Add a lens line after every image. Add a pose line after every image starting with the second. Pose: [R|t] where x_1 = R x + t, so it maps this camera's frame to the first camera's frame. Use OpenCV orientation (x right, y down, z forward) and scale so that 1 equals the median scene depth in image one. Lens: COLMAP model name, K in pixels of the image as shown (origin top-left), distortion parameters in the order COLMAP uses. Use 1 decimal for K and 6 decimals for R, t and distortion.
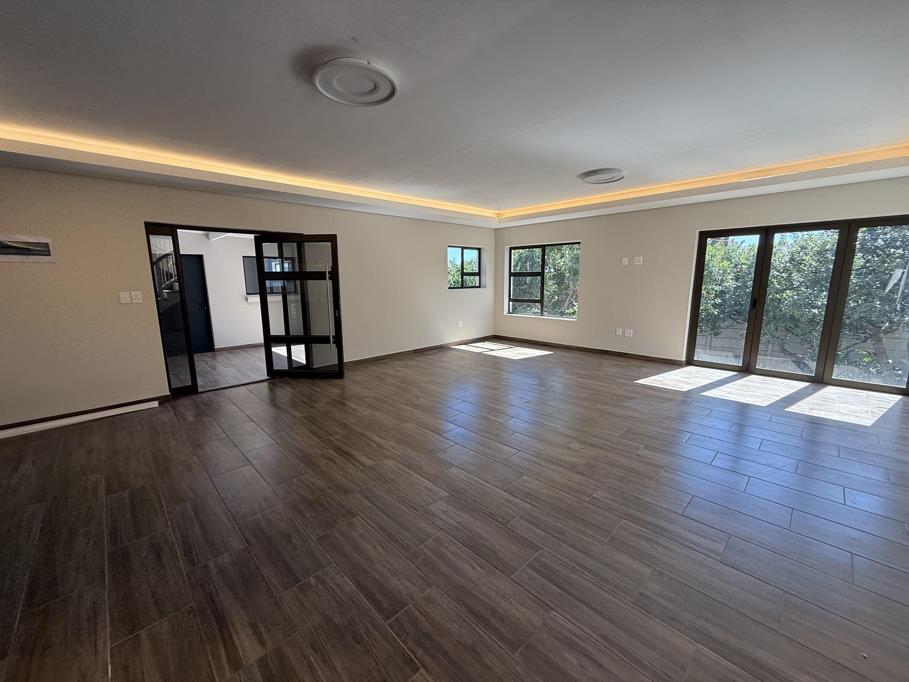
lens RADIAL K [[362.2, 0, 454.5], [0, 362.2, 341.0], [0, 0, 1]] dist [0.000541, 0.000243]
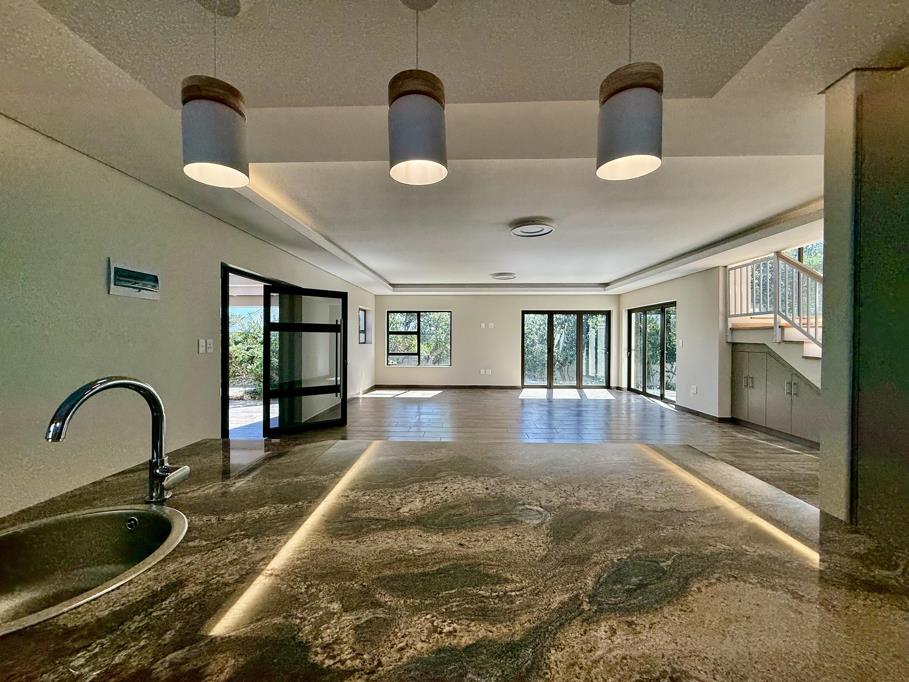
lens RADIAL K [[362.2, 0, 454.5], [0, 362.2, 341.0], [0, 0, 1]] dist [0.000541, 0.000243]
pose [[0.718779, 0.007872, 0.695194, -0.717896], [0.110954, 0.985821, -0.125881, 0.026109], [-0.686327, 0.167615, 0.707715, 0.004895]]
